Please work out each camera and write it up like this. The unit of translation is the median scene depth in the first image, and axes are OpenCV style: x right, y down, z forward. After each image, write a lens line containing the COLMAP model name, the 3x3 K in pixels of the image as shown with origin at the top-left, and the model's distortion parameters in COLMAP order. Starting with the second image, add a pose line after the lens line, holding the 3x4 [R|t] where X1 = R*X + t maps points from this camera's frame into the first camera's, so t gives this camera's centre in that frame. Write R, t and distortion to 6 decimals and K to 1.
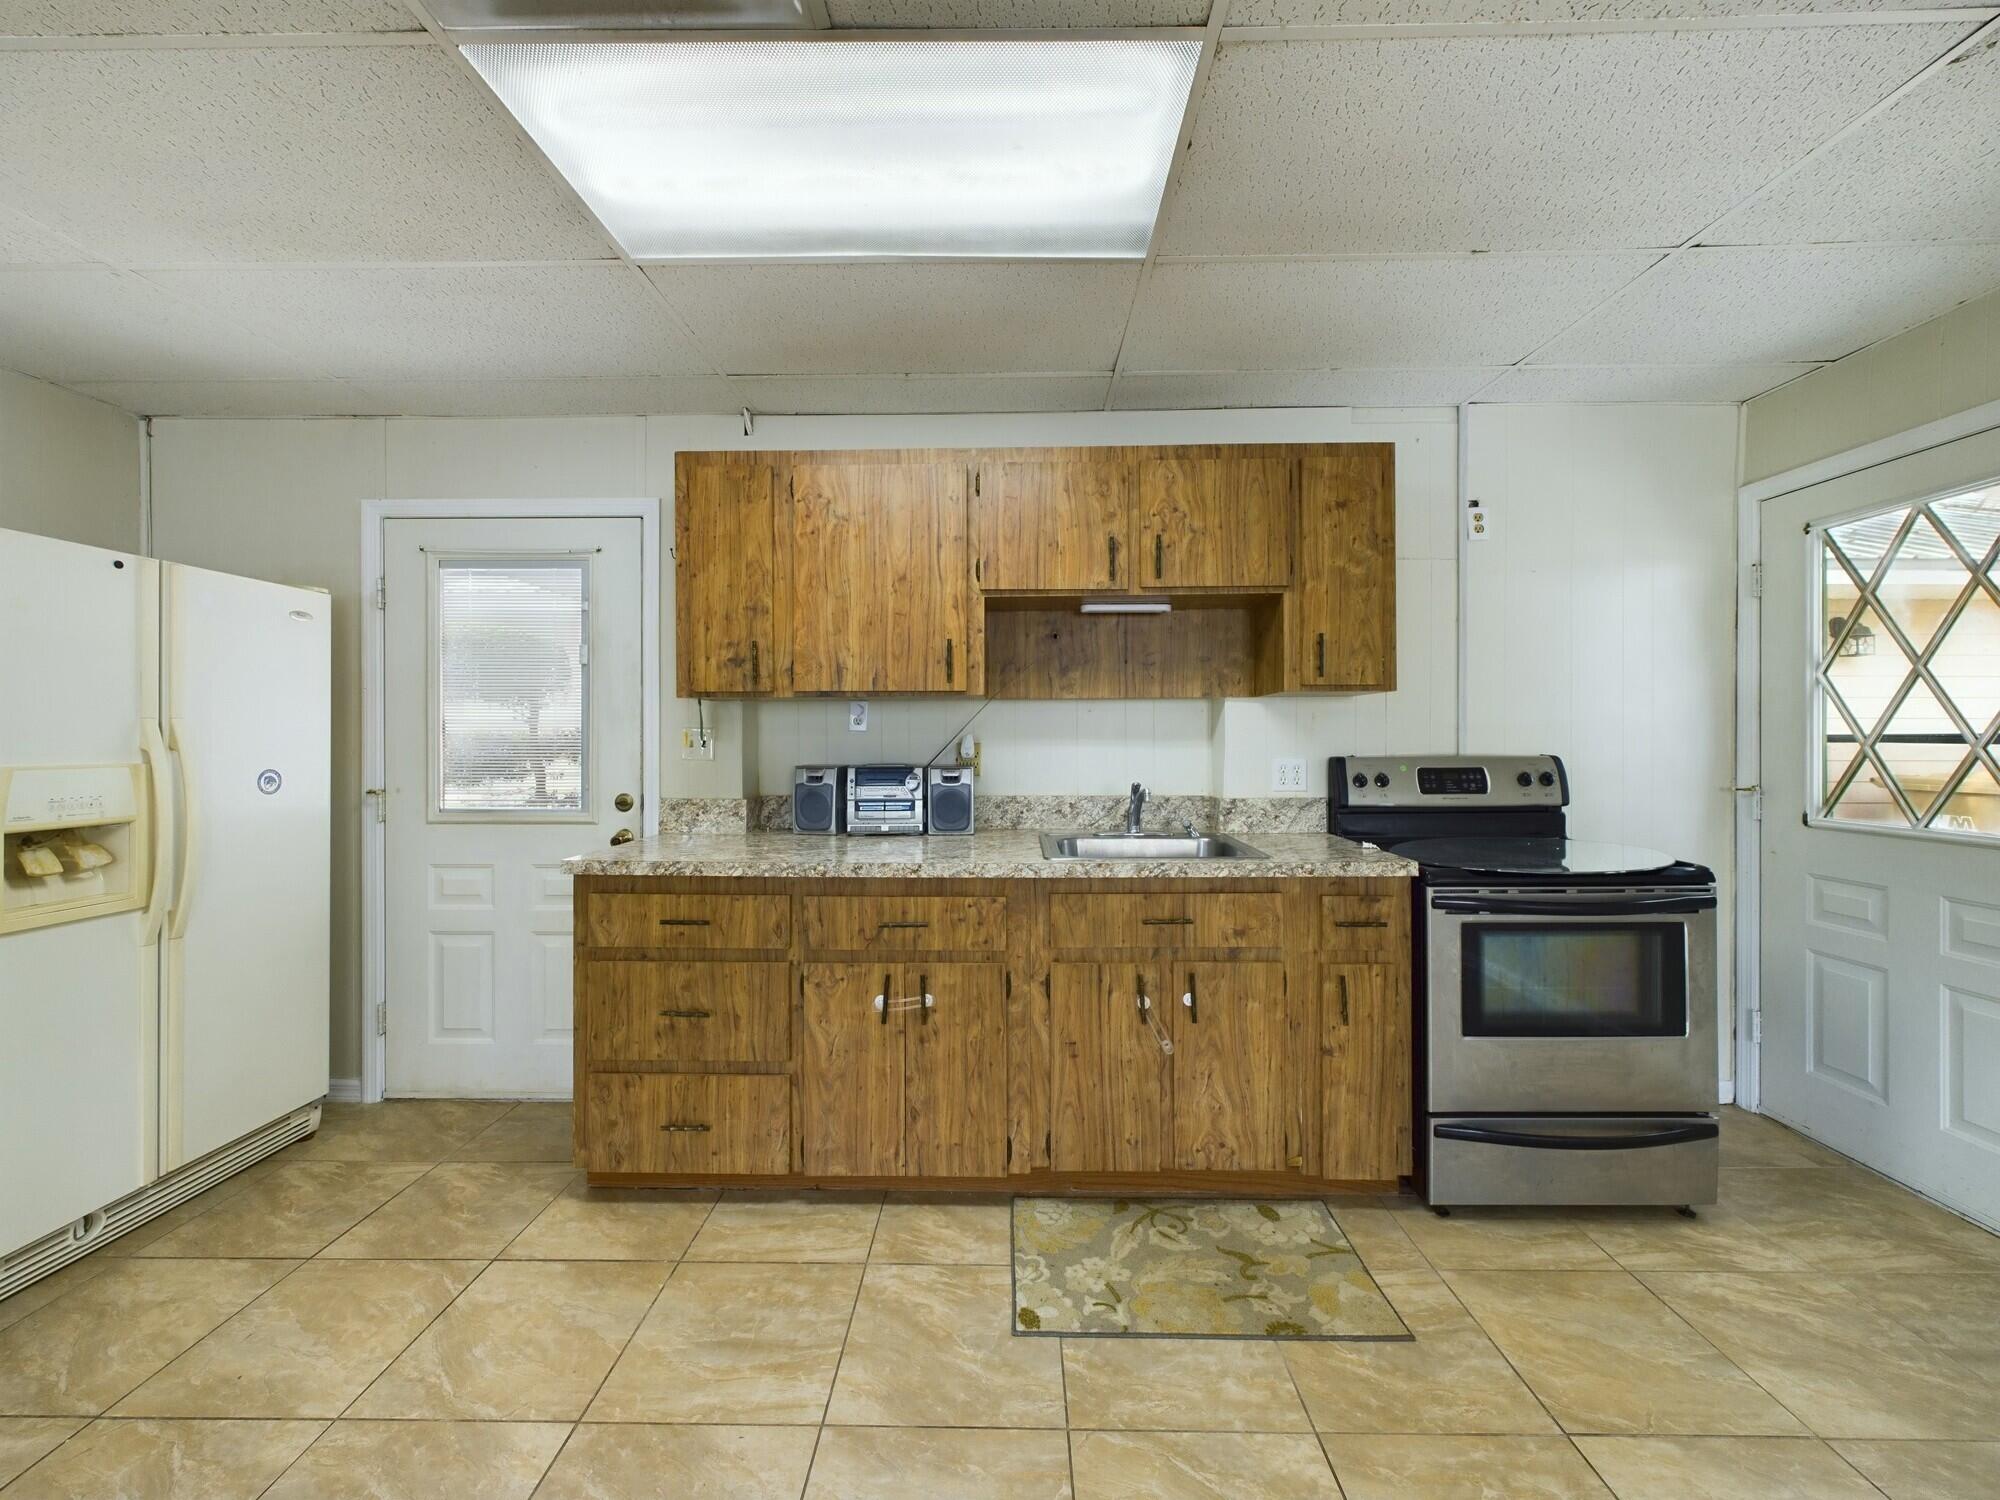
lens RADIAL K [[805.1, 0, 1000.6], [0, 805.1, 738.7], [0, 0, 1]] dist [0.001343, 0.000158]
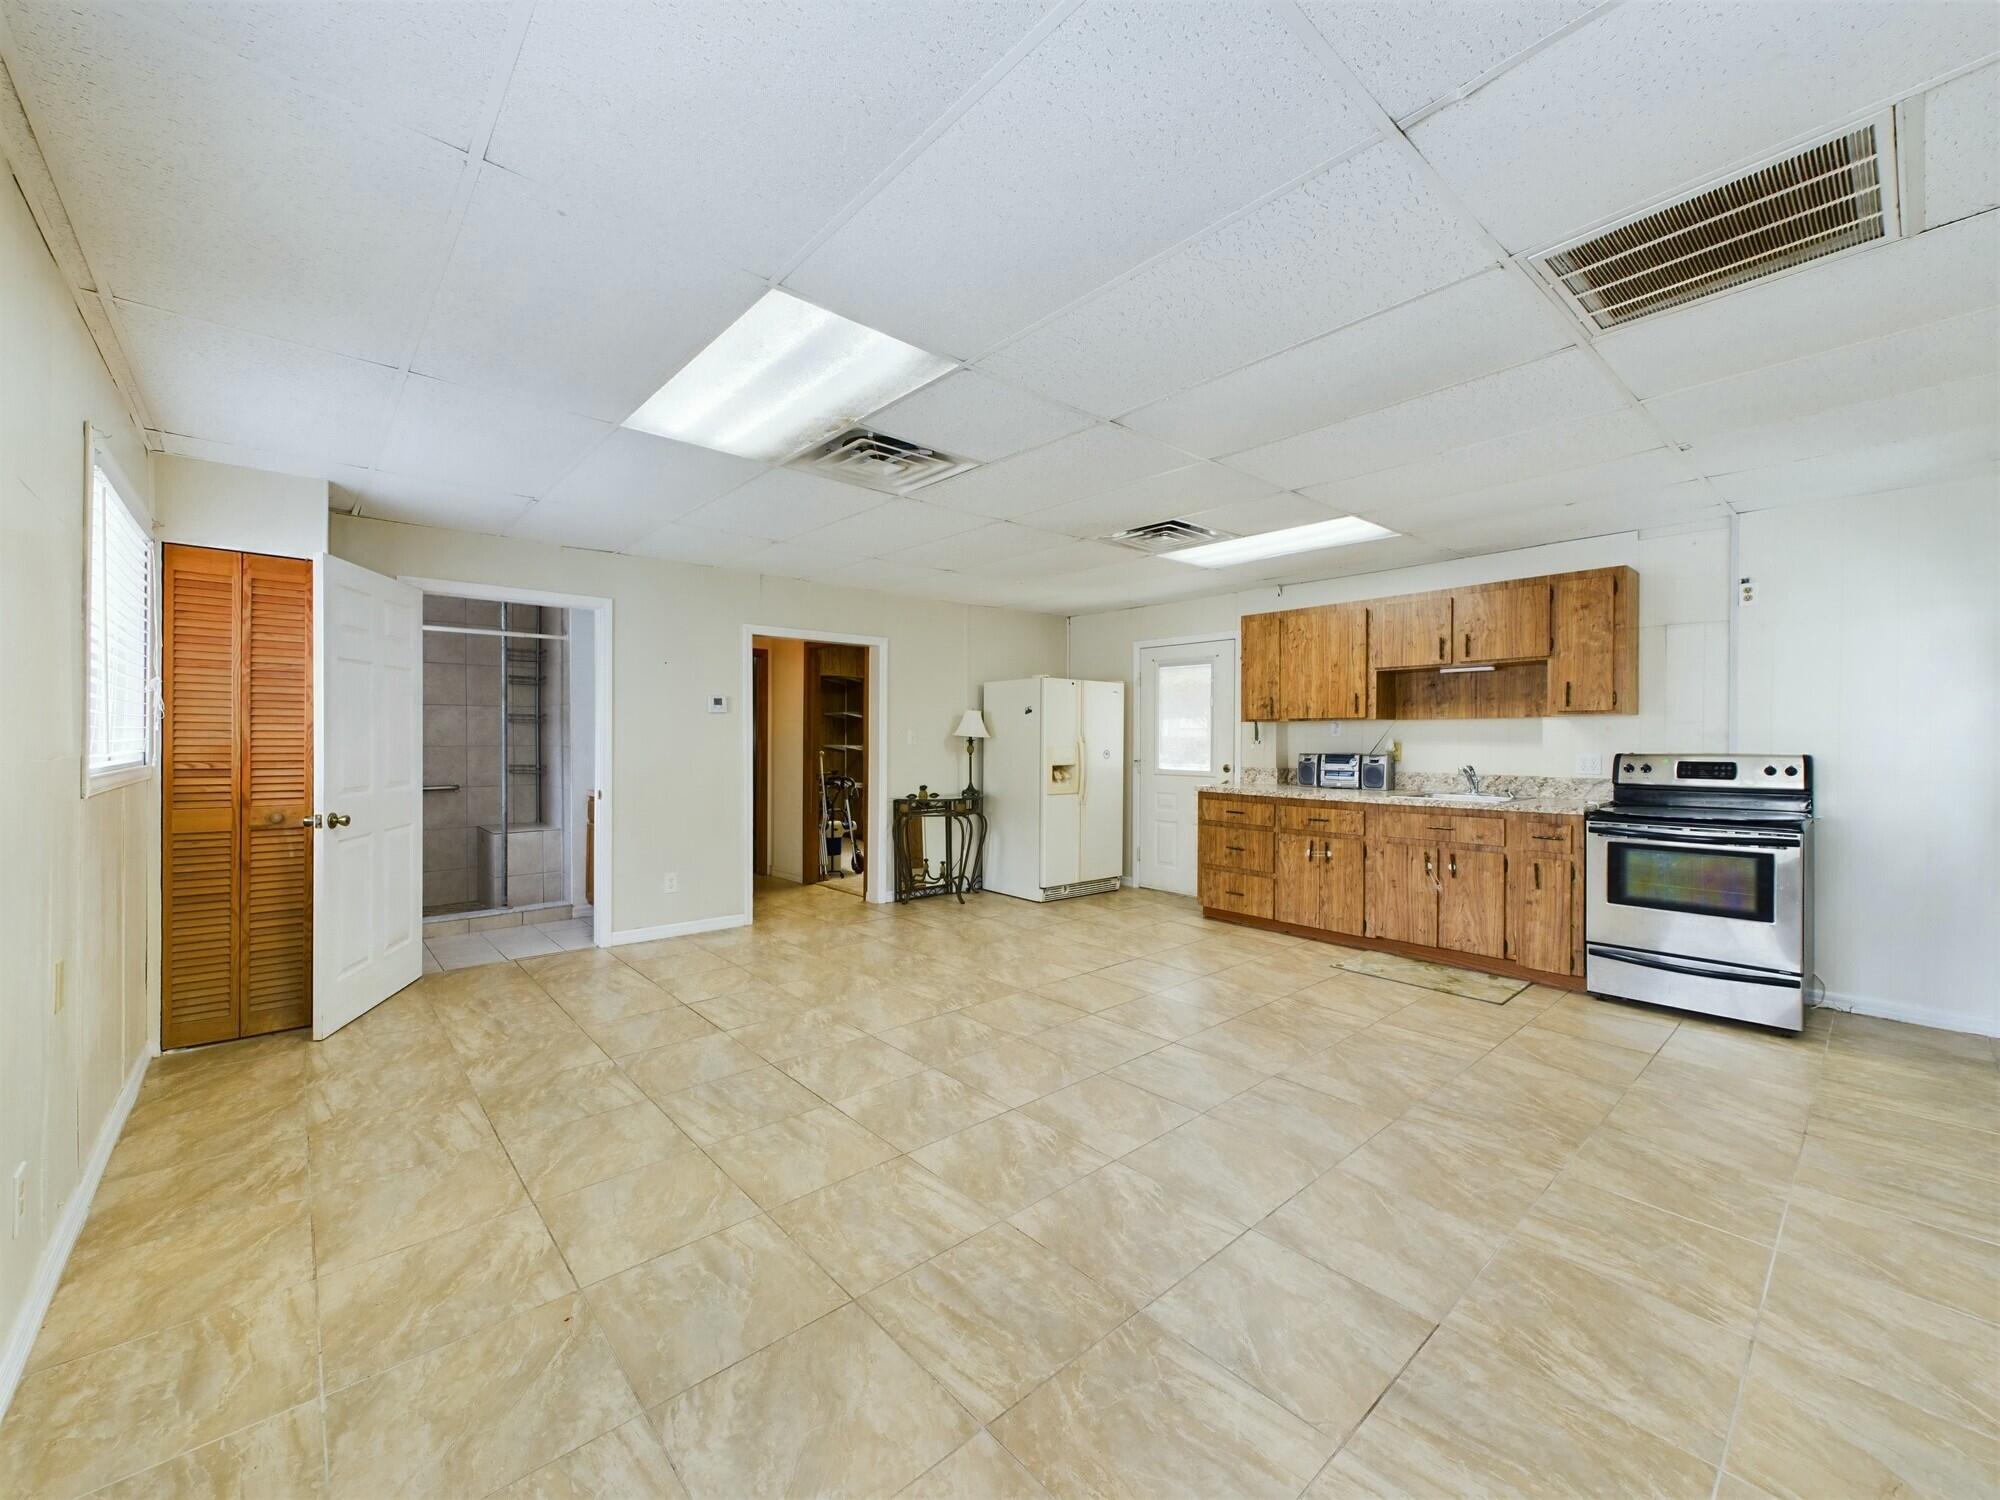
lens RADIAL K [[805.1, 0, 1000.6], [0, 805.1, 738.7], [0, 0, 1]] dist [0.001343, 0.000158]
pose [[0.676663, 0.004685, -0.736278, 0.961133], [-0.006369, 0.999980, 0.000510, 0.000508], [0.736266, 0.004344, 0.676679, -1.241429]]
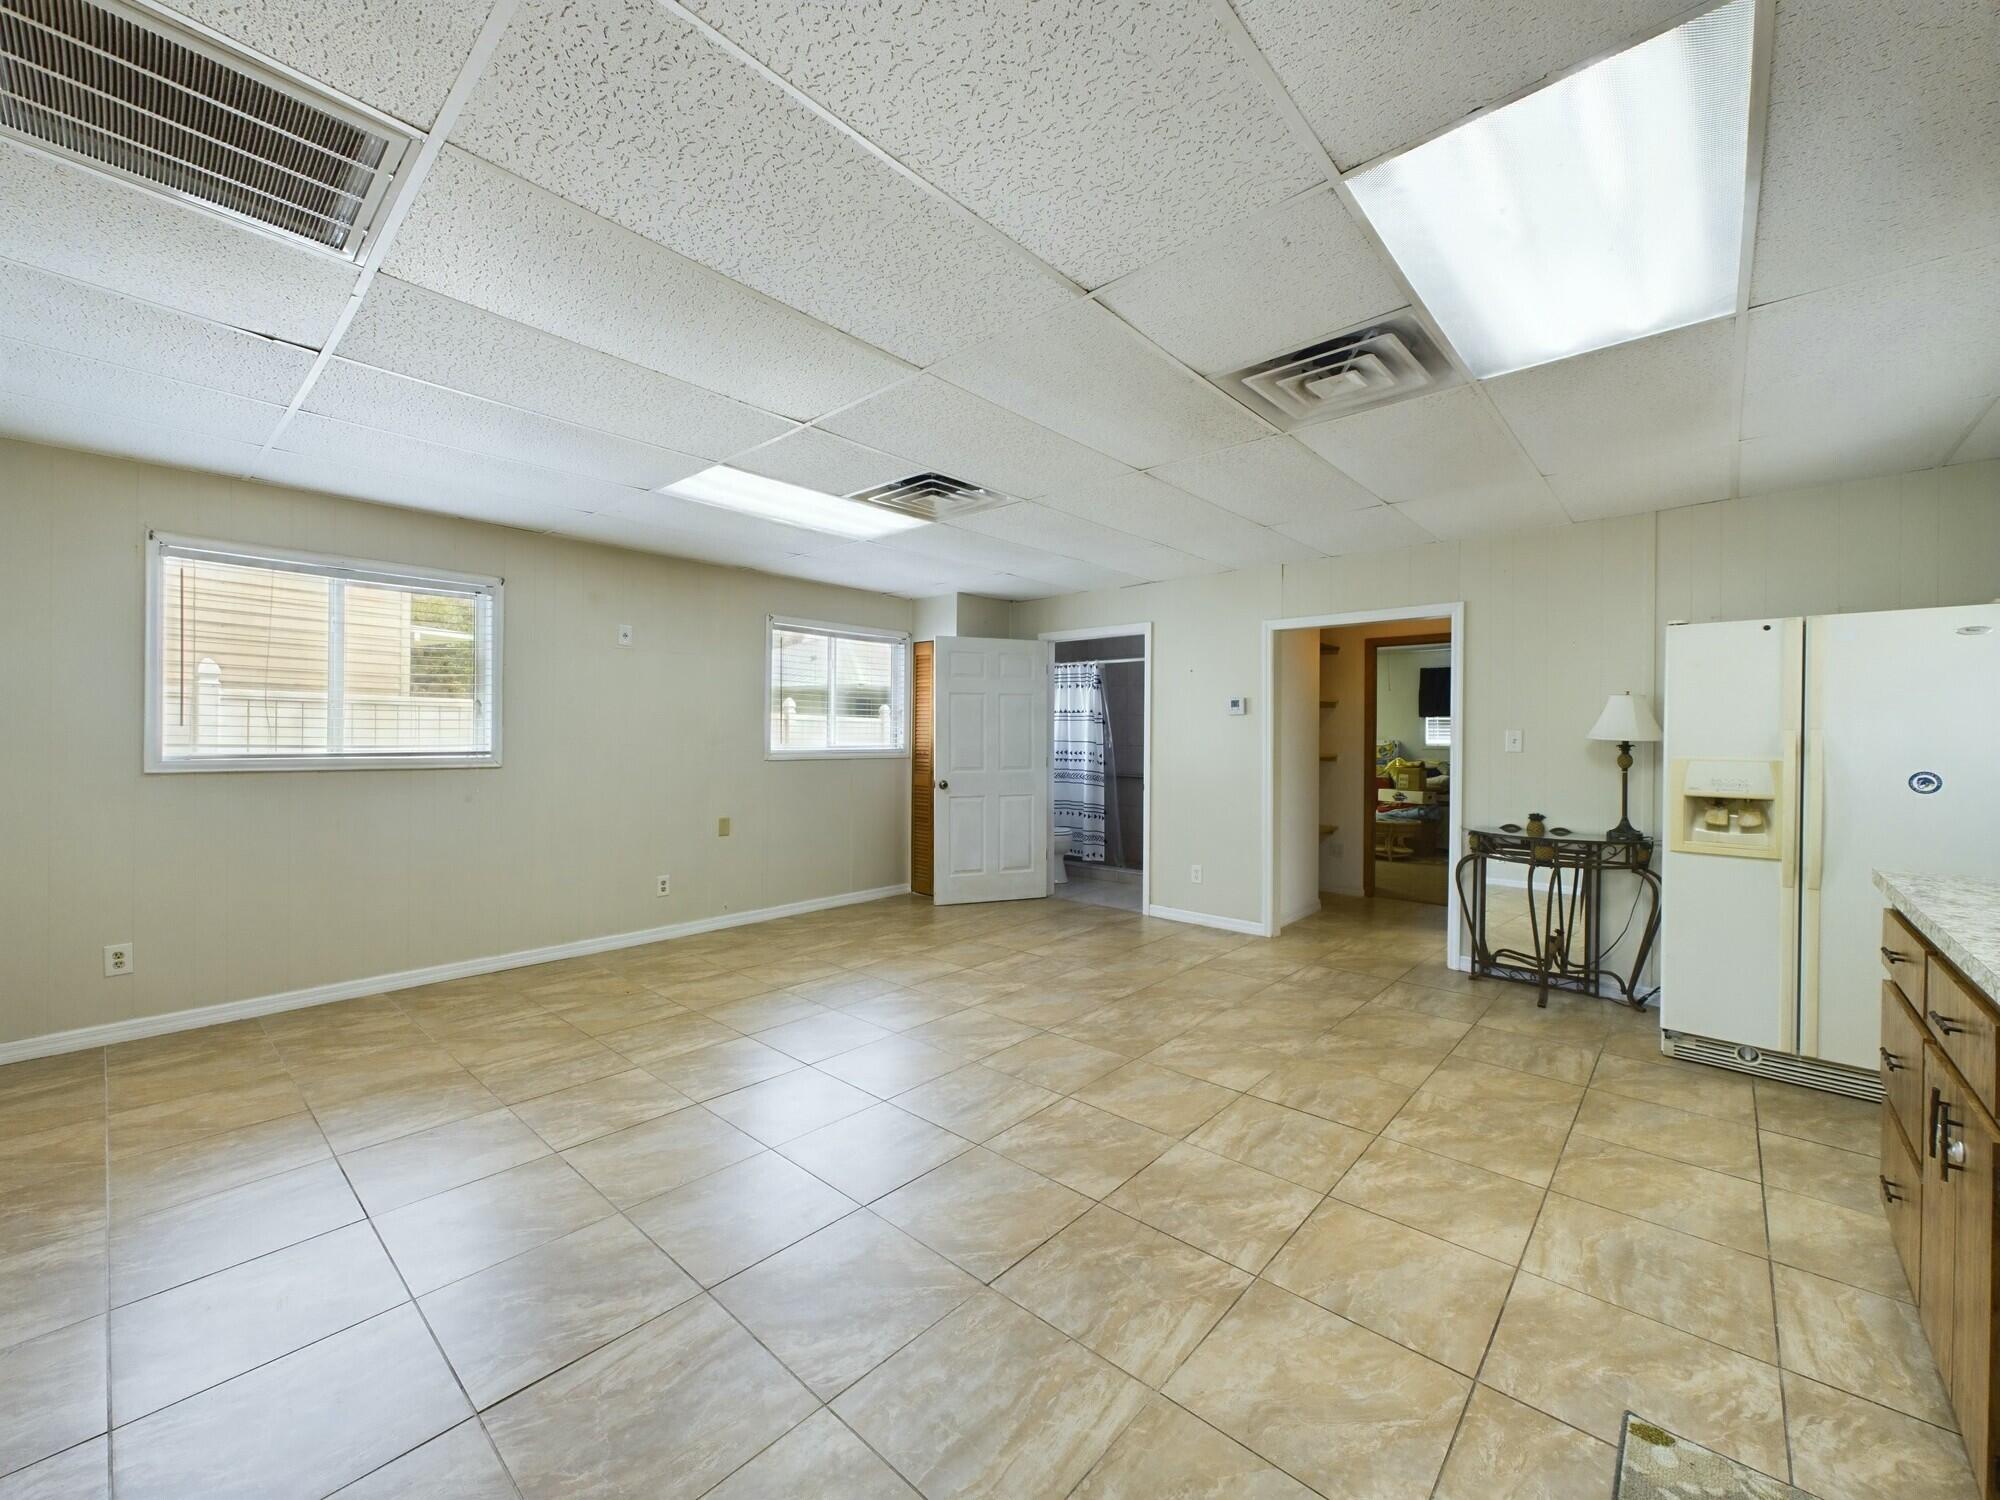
lens RADIAL K [[805.1, 0, 1000.6], [0, 805.1, 738.7], [0, 0, 1]] dist [0.001343, 0.000158]
pose [[-0.655712, -0.000689, -0.755010, 0.902312], [-0.007142, 0.999960, 0.005290, -0.006469], [0.754977, 0.008861, -0.655691, 0.832384]]
